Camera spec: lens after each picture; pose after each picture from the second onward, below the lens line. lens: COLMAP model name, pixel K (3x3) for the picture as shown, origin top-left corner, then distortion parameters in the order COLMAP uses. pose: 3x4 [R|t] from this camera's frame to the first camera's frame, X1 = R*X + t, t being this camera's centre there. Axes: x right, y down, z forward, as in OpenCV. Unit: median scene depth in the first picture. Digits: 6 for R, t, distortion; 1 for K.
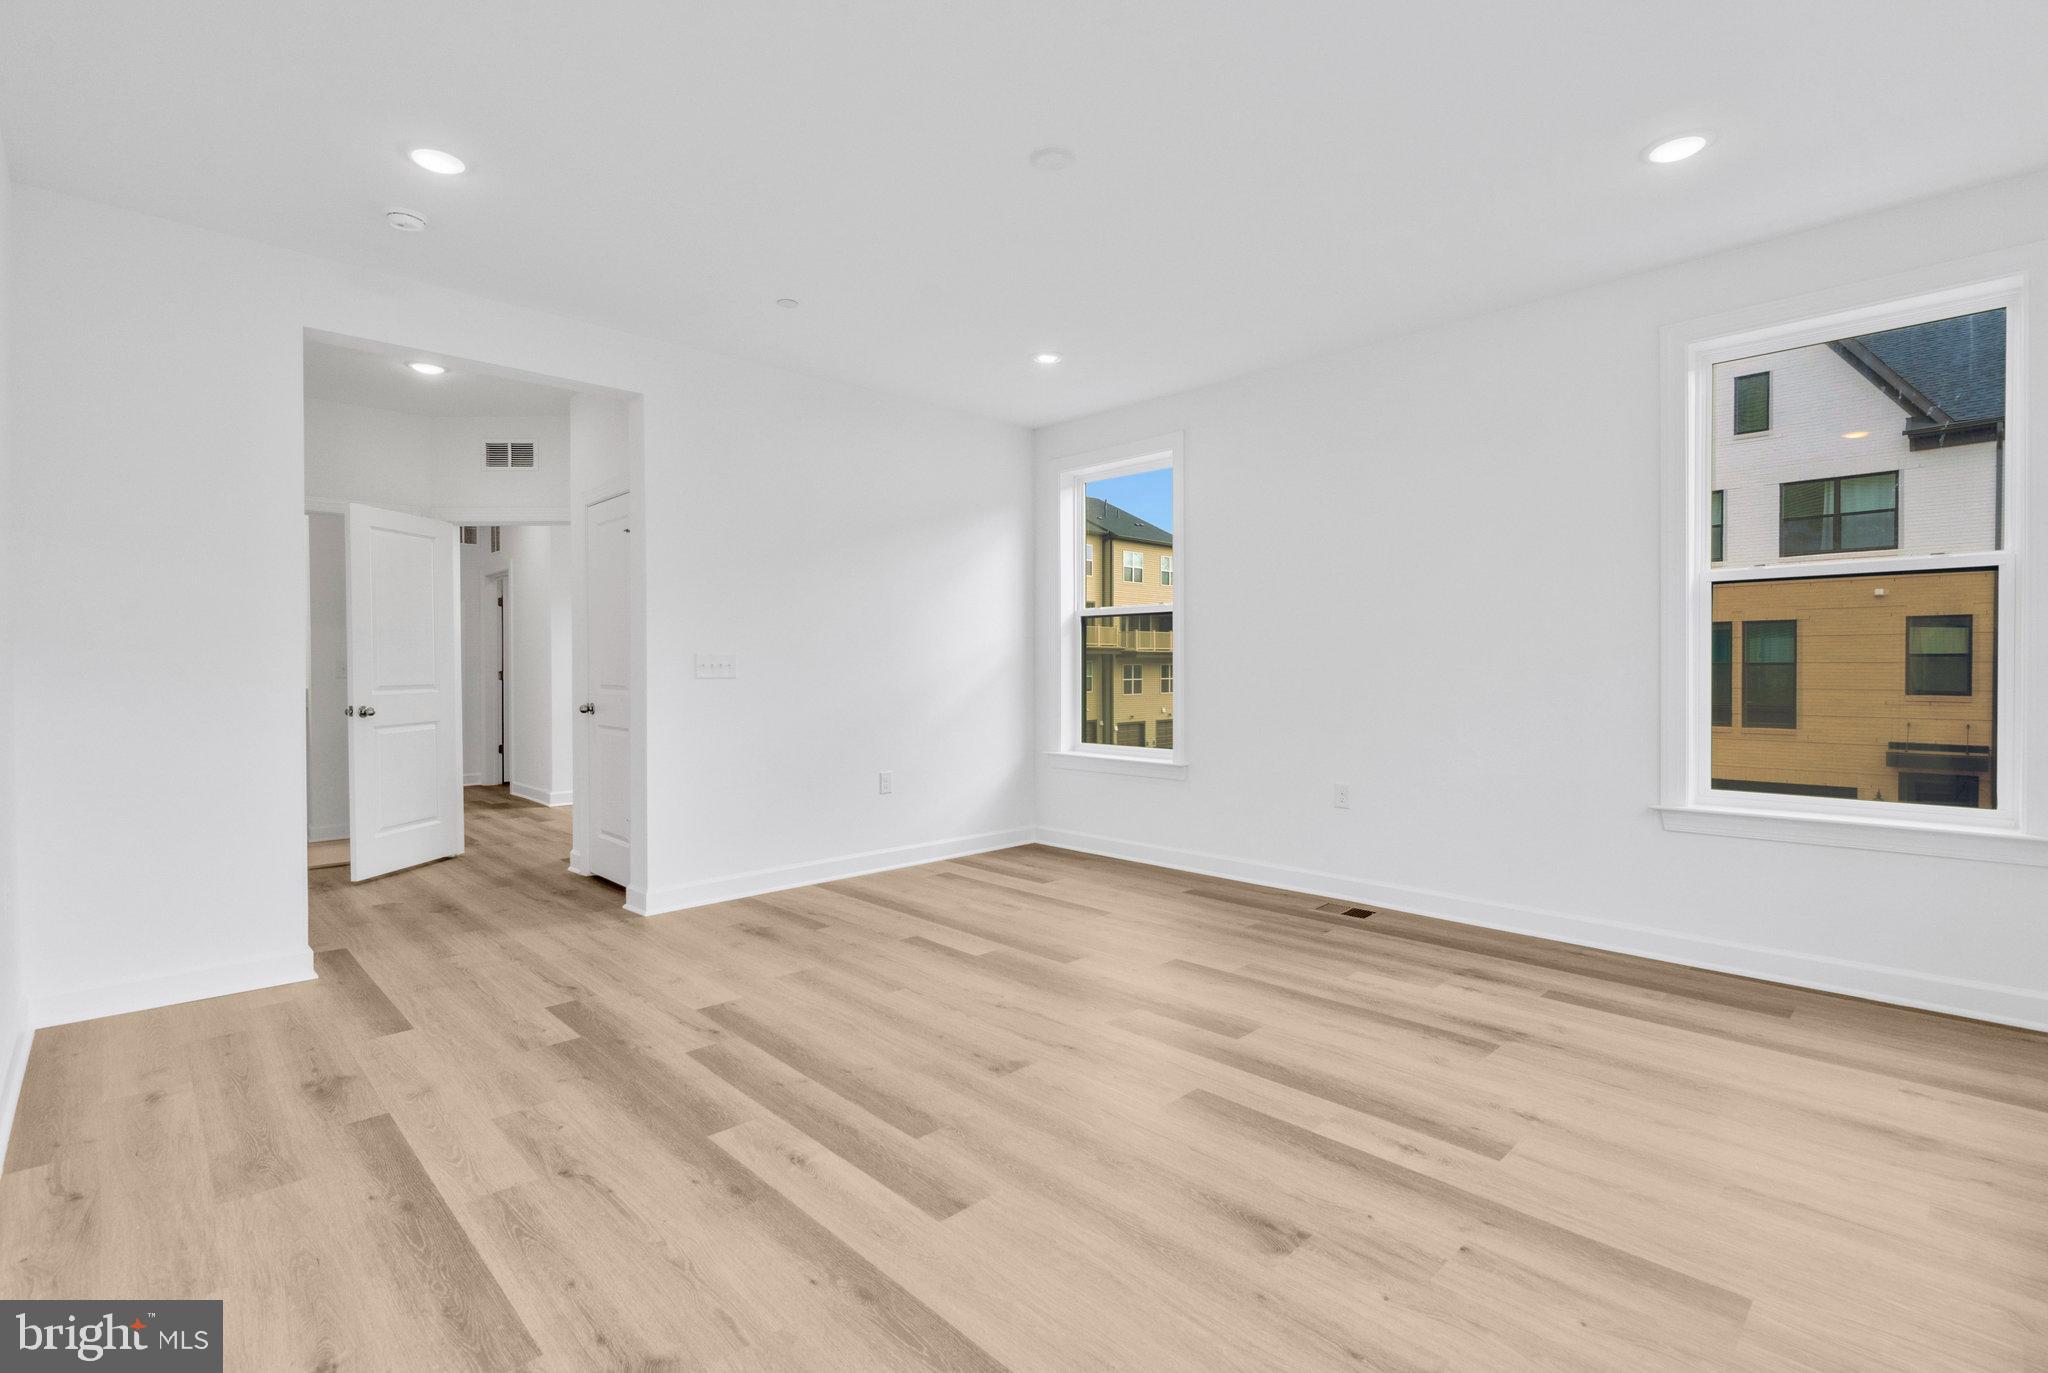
lens RADIAL K [[940.5, 0, 1024.0], [0, 940.5, 686.5], [0, 0, 1]] dist [-0.000954, -0.000261]
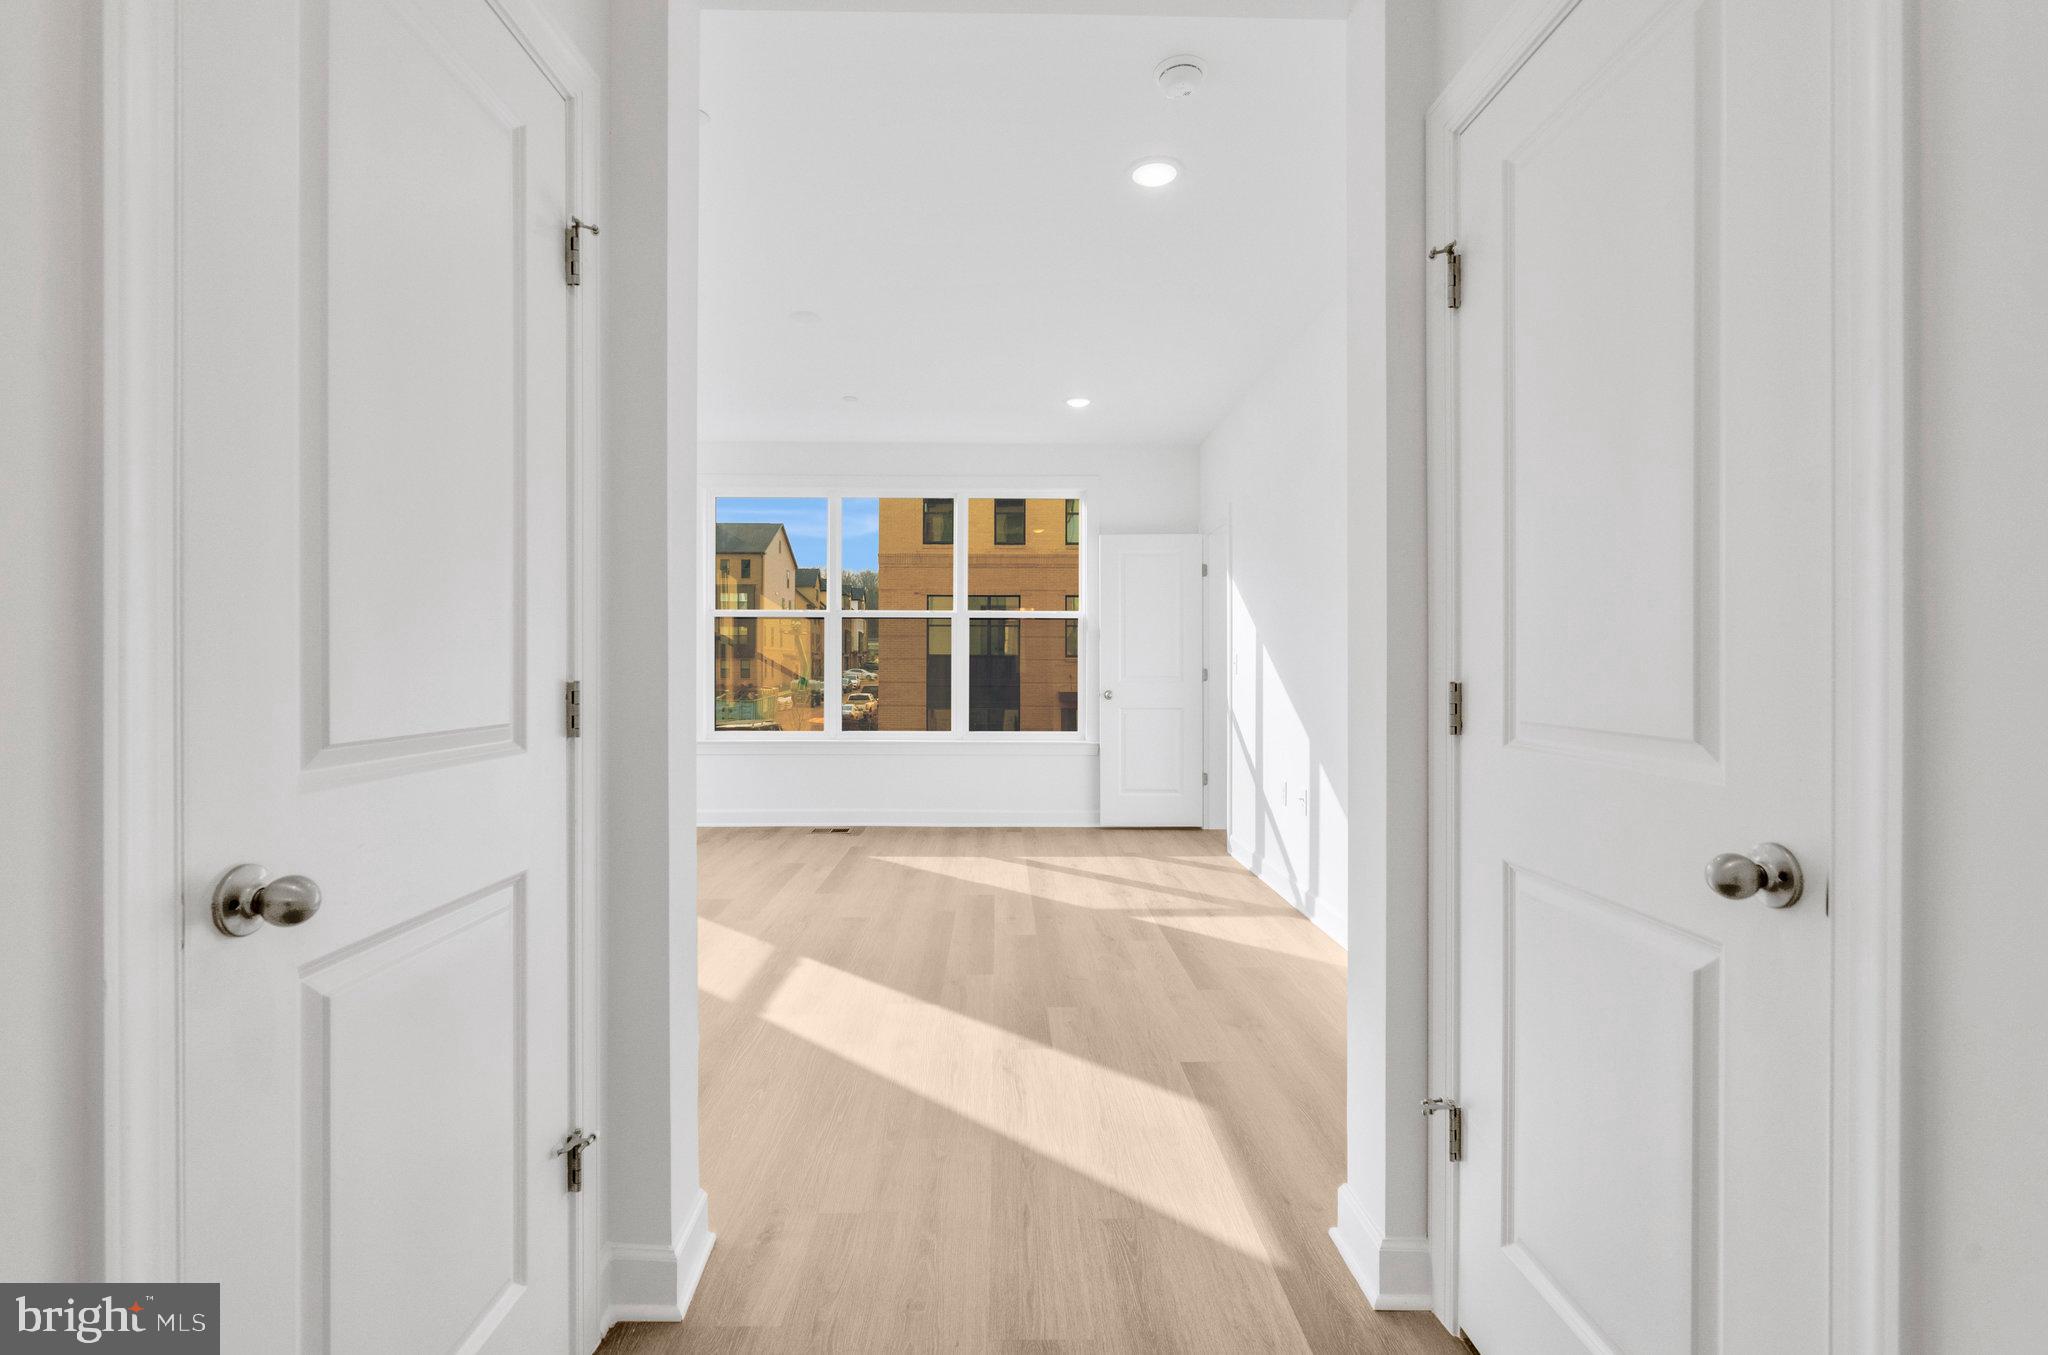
lens RADIAL K [[959.6, 0, 1008.7], [0, 959.6, 662.3], [0, 0, 1]] dist [0.020745, -0.000017]
pose [[-0.726968, 0.000441, 0.686672, -0.677220], [0.011650, 0.999864, 0.011691, -0.017251], [-0.686573, 0.016499, -0.726874, 1.034860]]
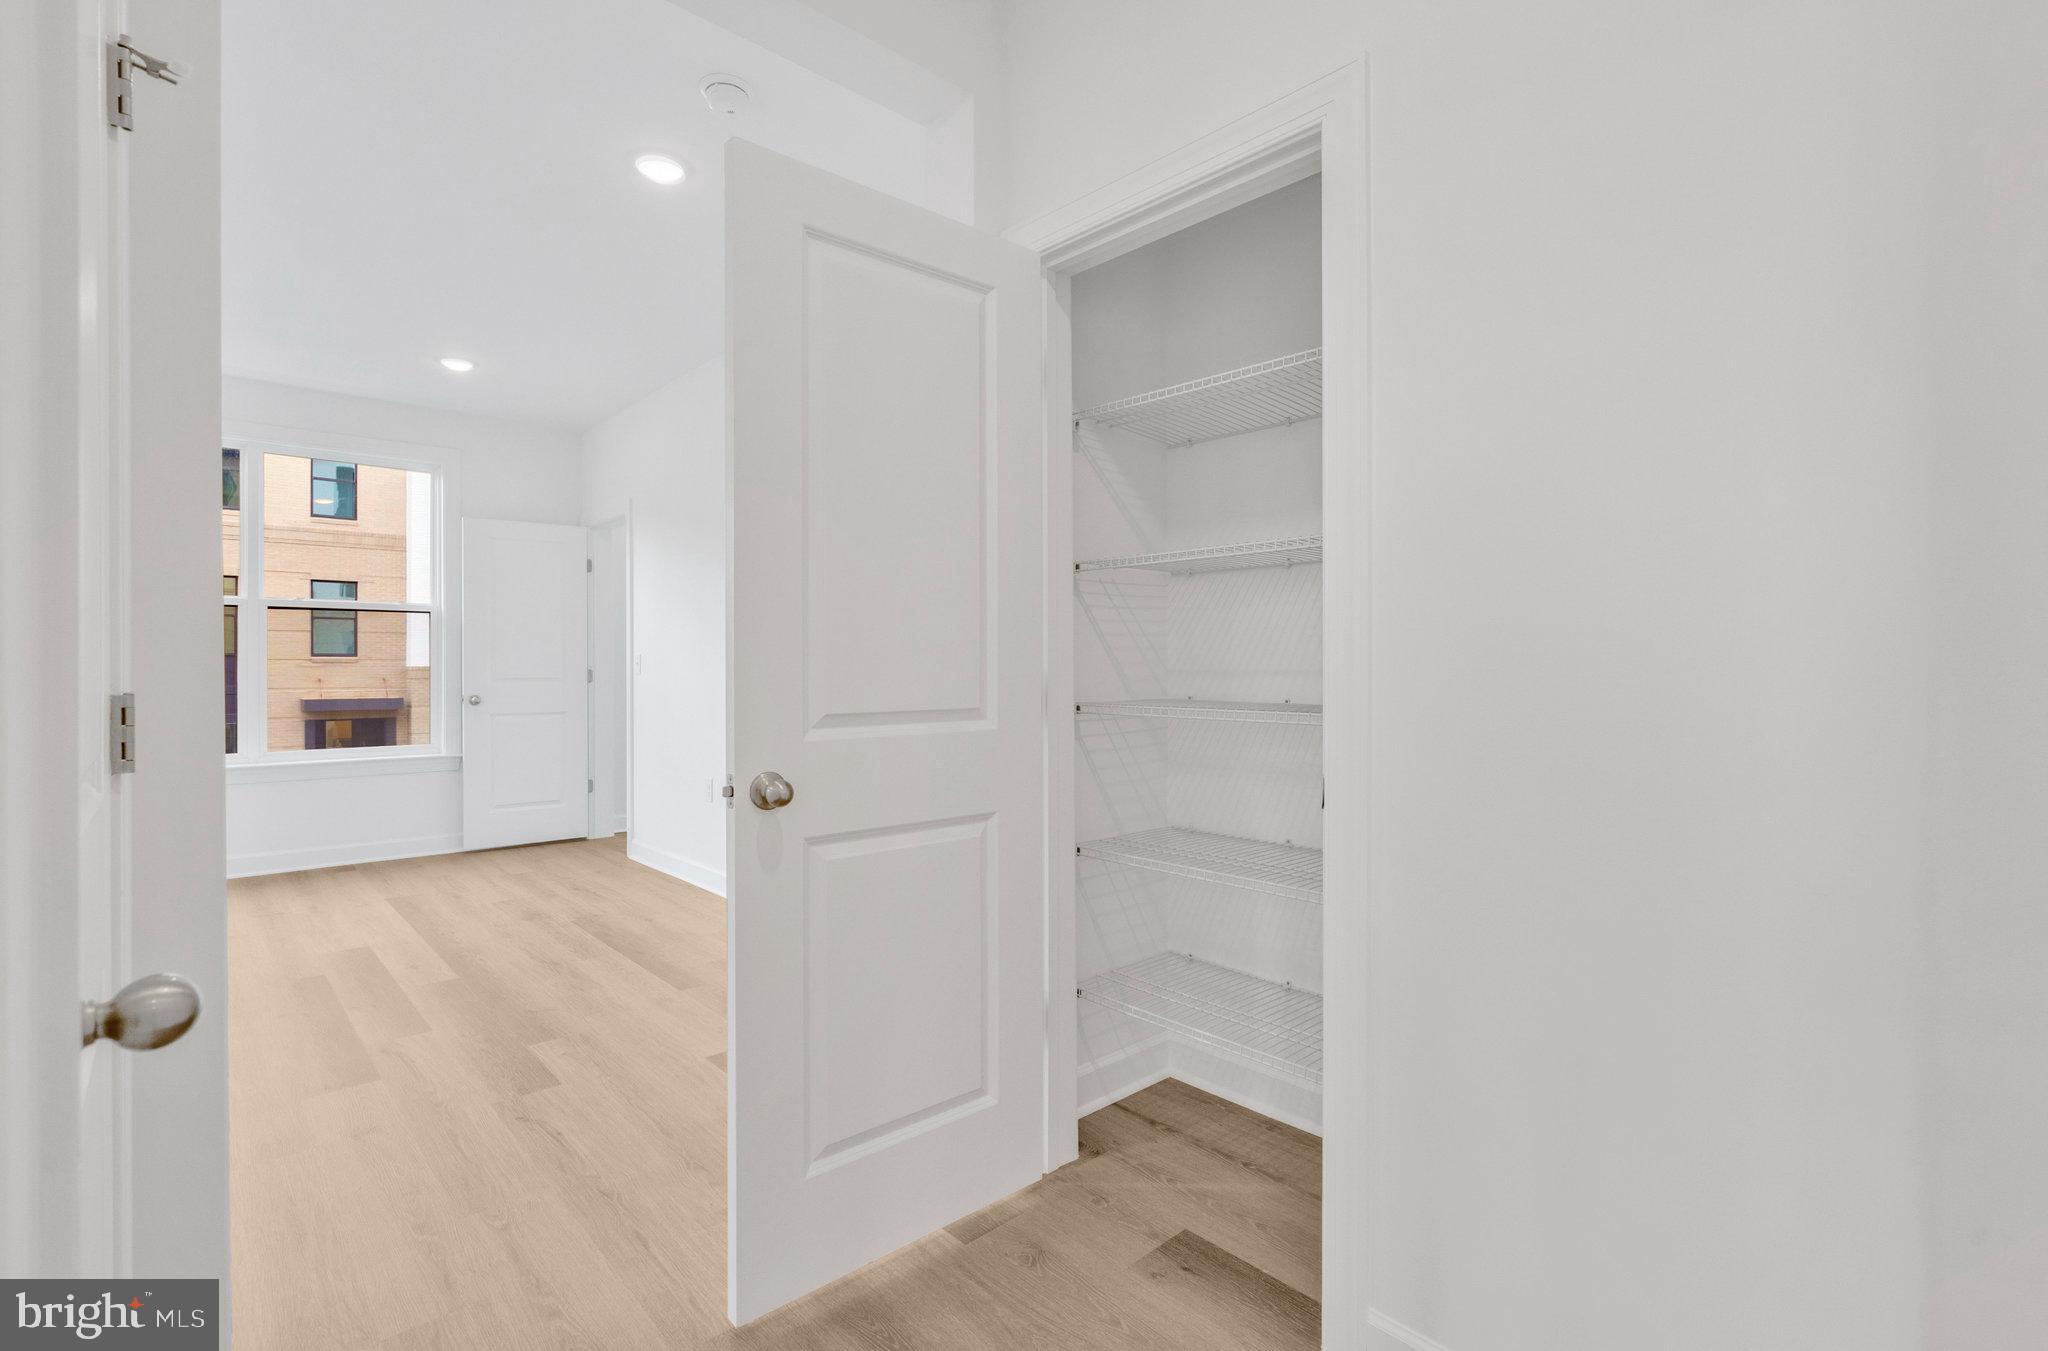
lens RADIAL K [[959.6, 0, 1008.7], [0, 959.6, 660.3], [0, 0, 1]] dist [0.020745, -0.000017]
pose [[-0.998703, 0.003001, 0.050821, -0.578129], [0.003798, 0.999871, 0.015587, -0.019302], [-0.050768, 0.015759, -0.998586, 1.114500]]
